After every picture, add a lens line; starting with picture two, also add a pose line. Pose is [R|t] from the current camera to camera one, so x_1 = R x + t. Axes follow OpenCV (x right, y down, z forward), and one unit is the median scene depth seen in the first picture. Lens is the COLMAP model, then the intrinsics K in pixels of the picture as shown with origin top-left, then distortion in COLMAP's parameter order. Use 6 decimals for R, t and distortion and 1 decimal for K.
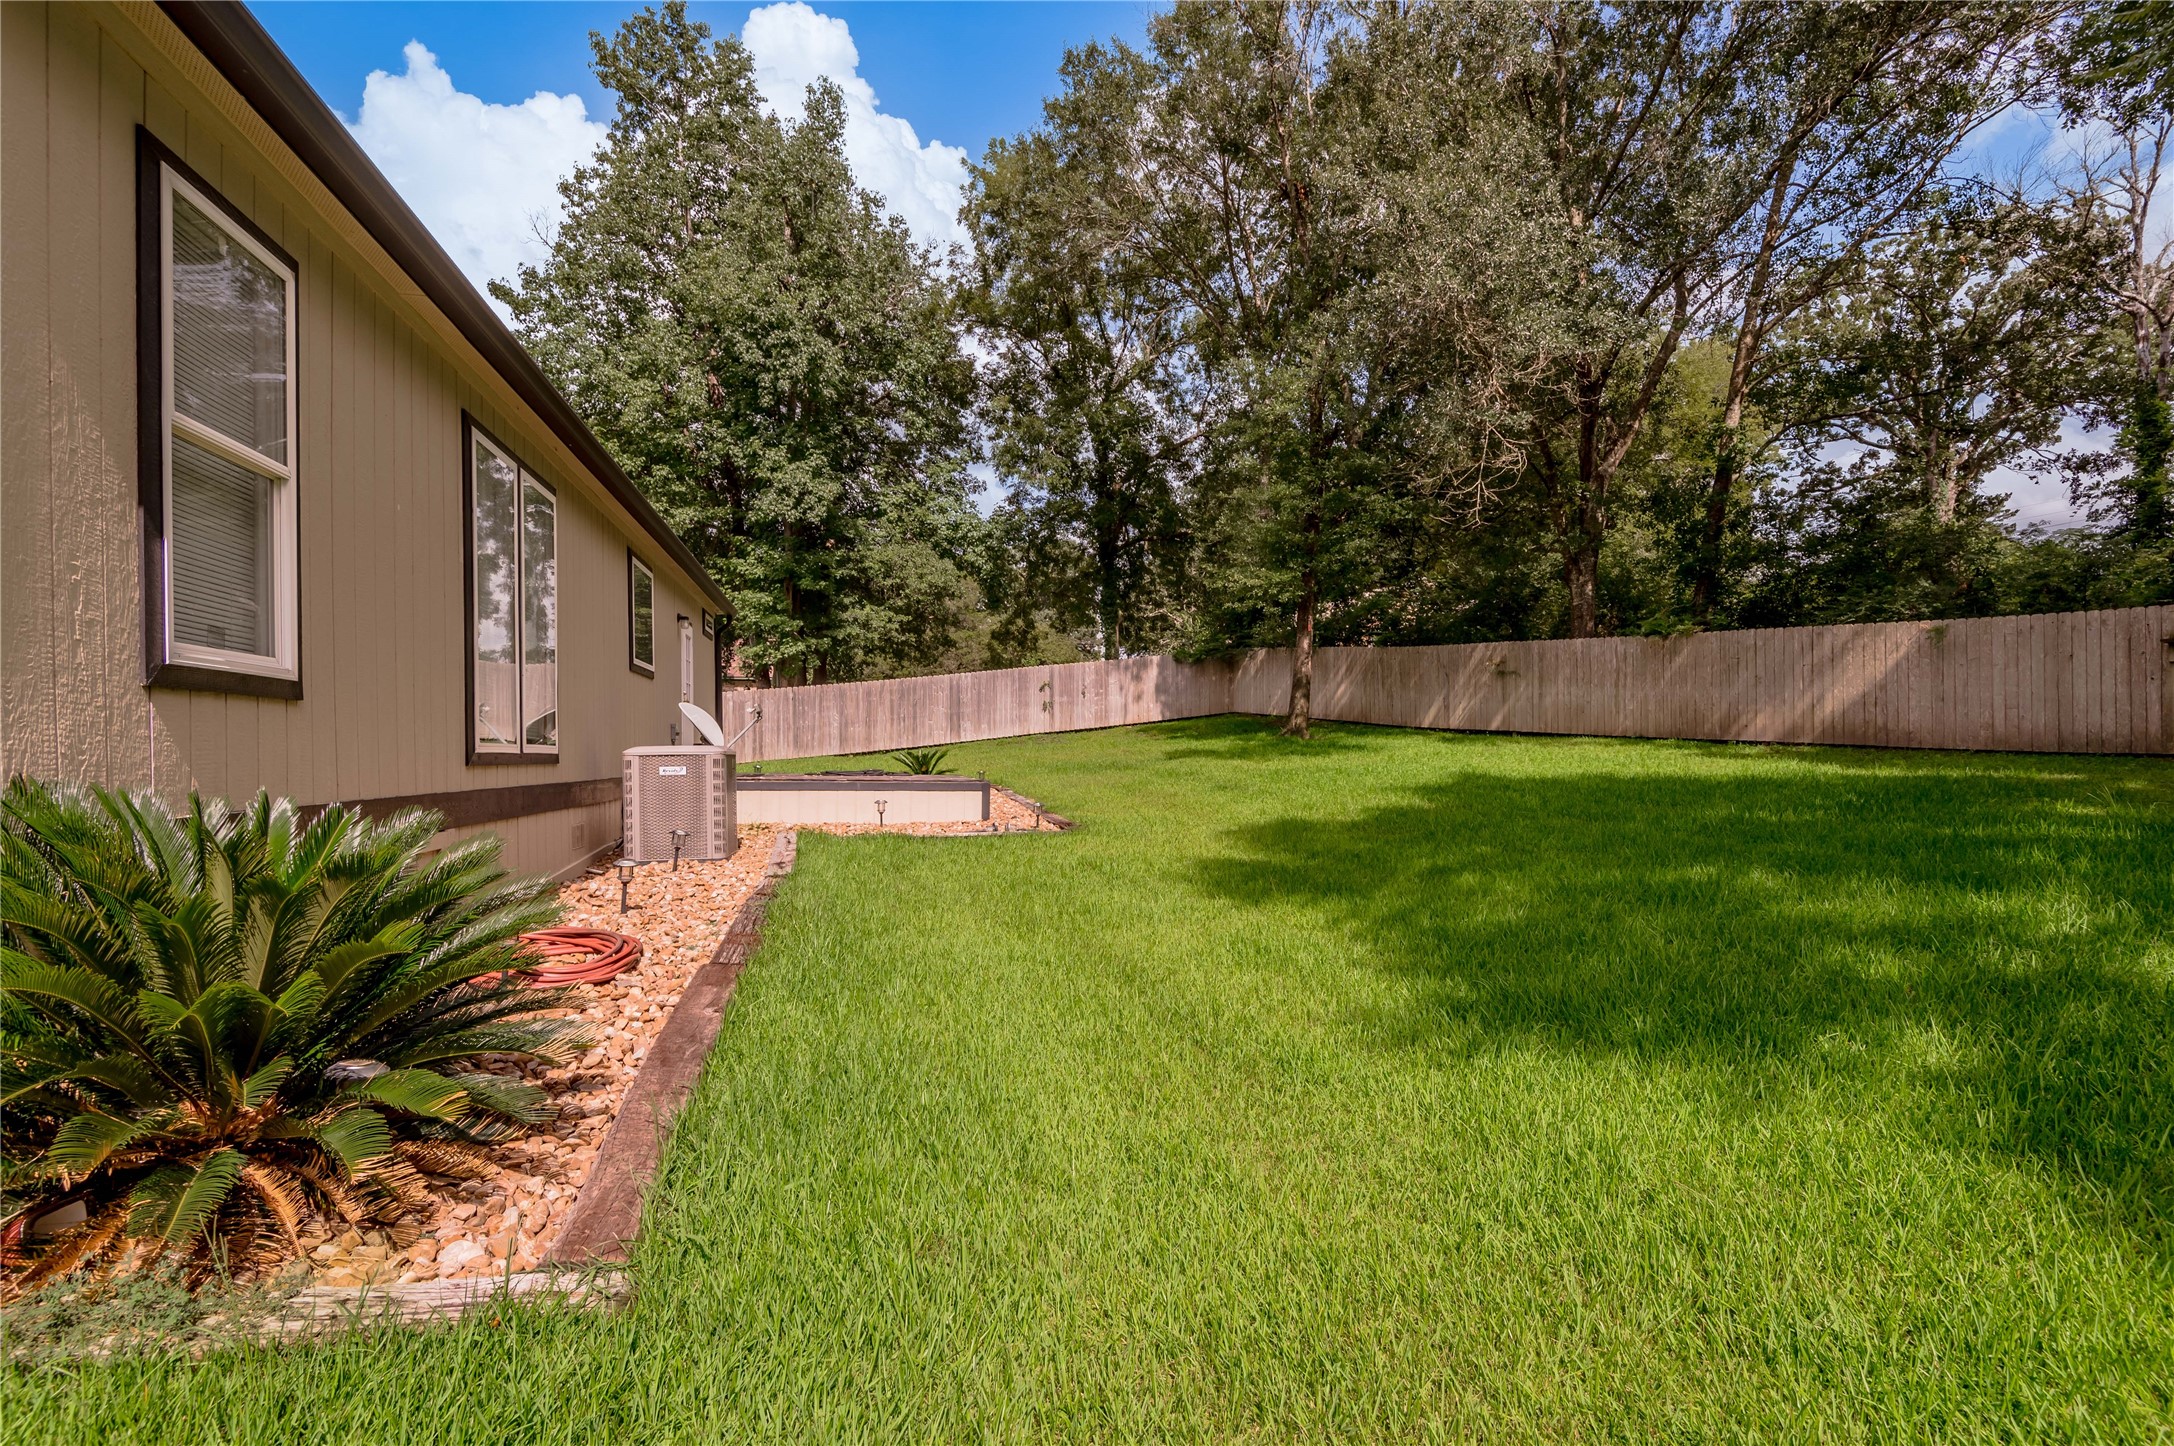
lens RADIAL K [[1025.1, 0, 1089.9], [0, 1025.1, 756.7], [0, 0, 1]] dist [0.039512, -0.026091]
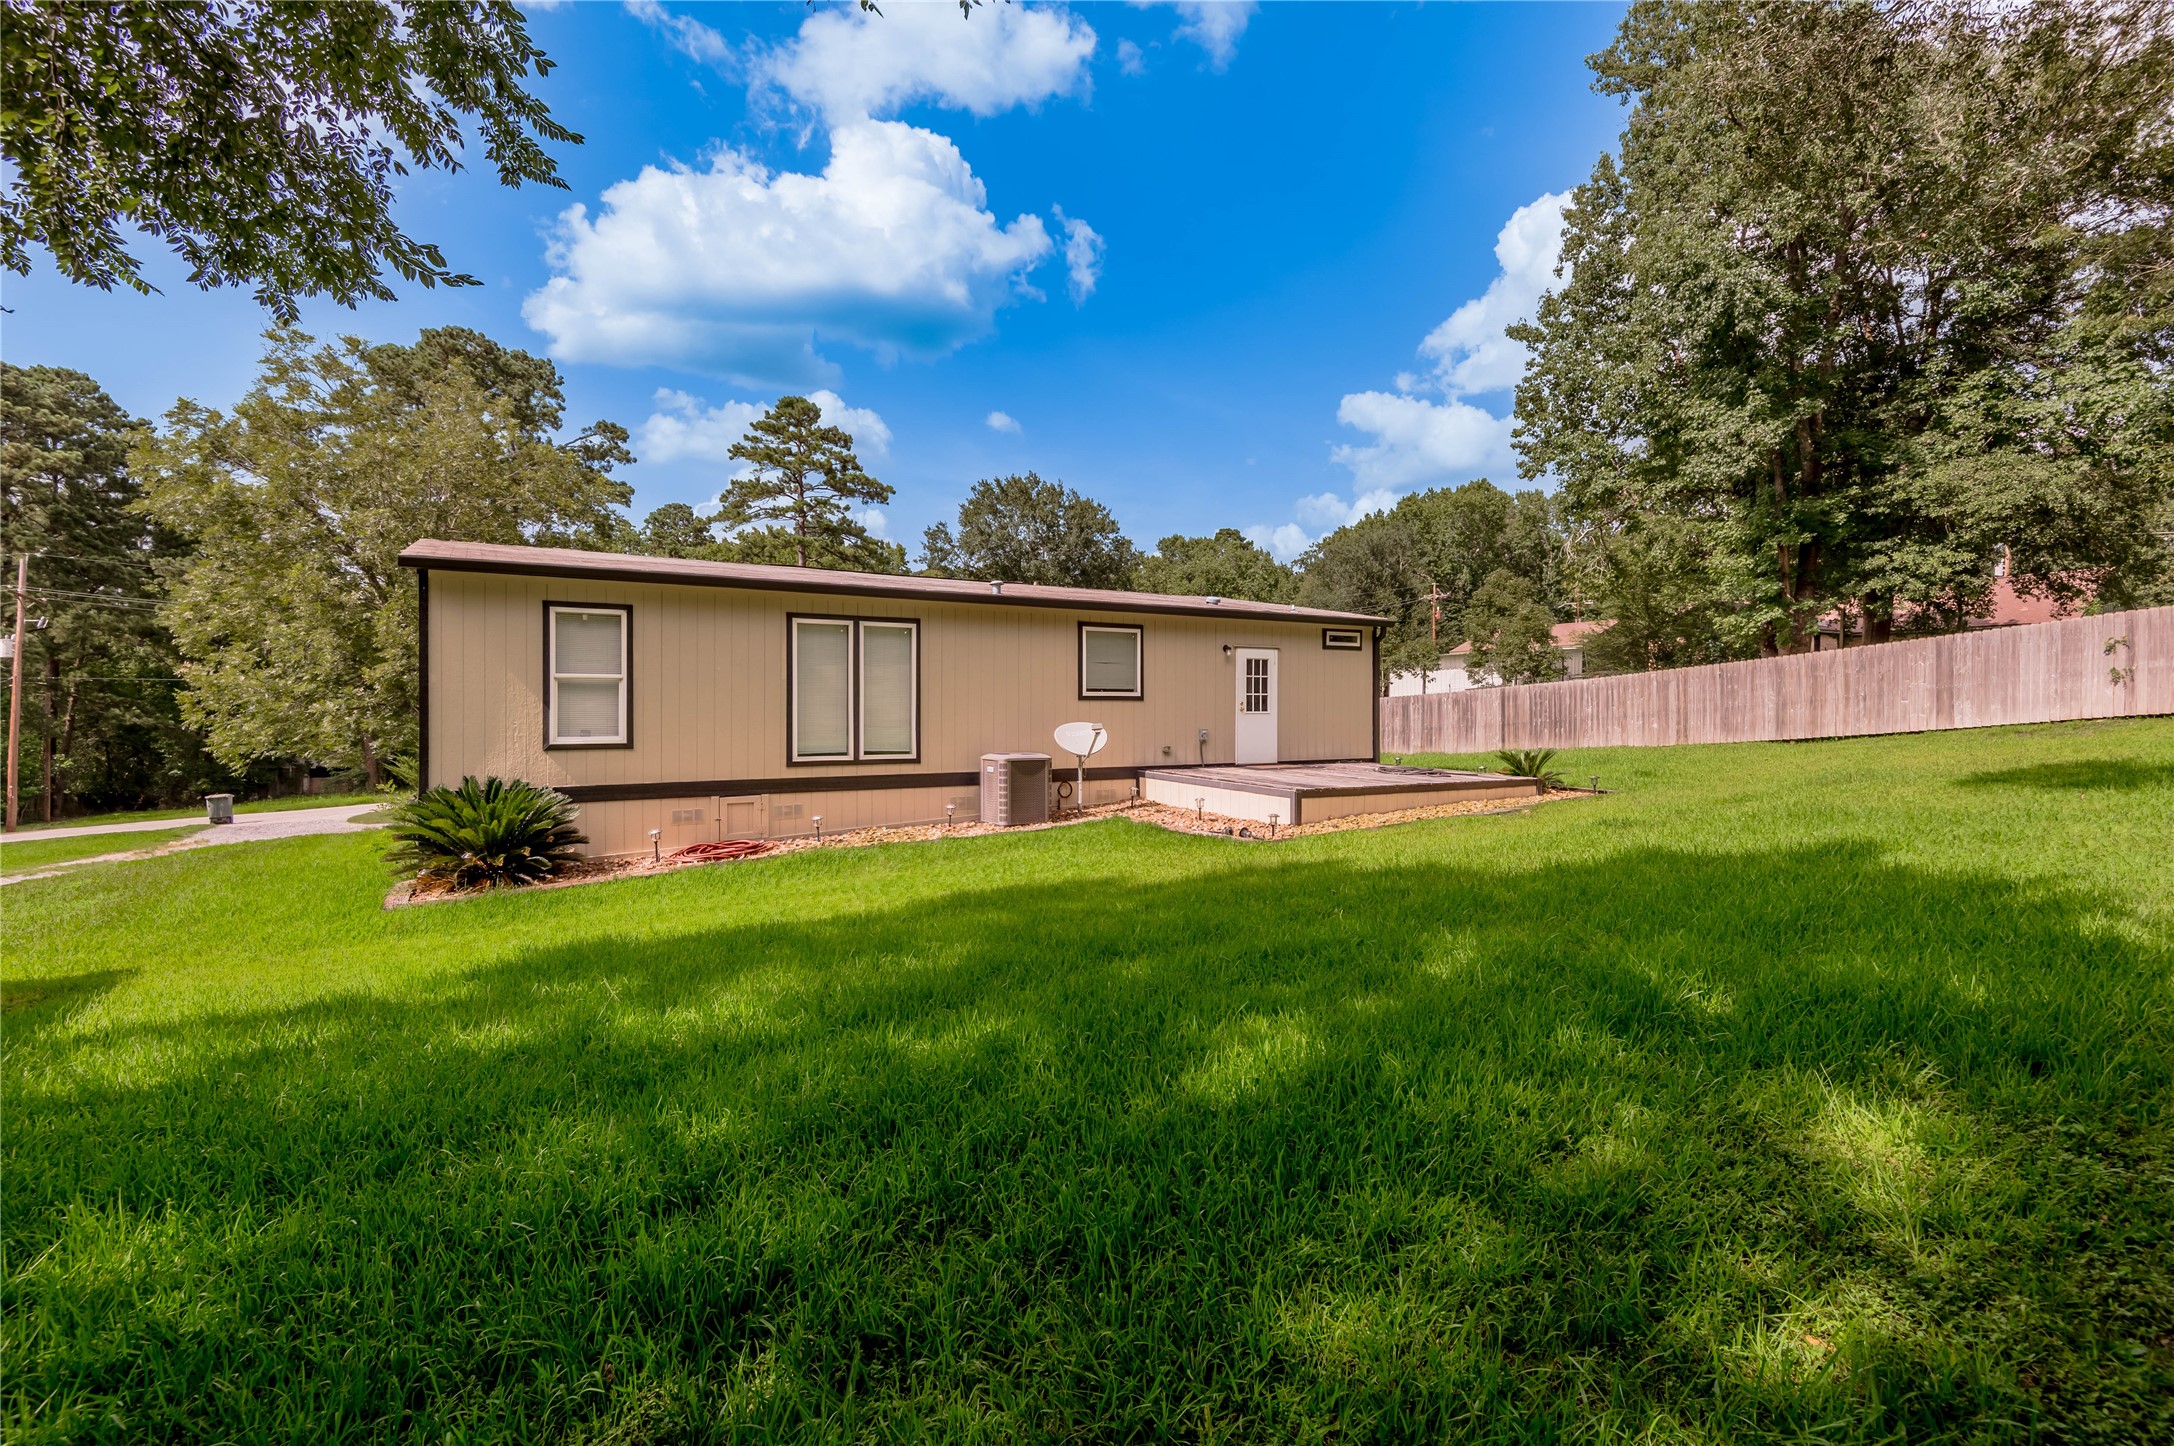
lens RADIAL K [[1006.4, 0, 1077.6], [0, 1006.4, 705.7], [0, 0, 1]] dist [-0.002337, -0.001178]
pose [[0.312308, 0.003835, -0.949973, 0.118484], [-0.006745, 0.999976, 0.001819, -0.009262], [0.949957, 0.005839, 0.312327, 0.062433]]
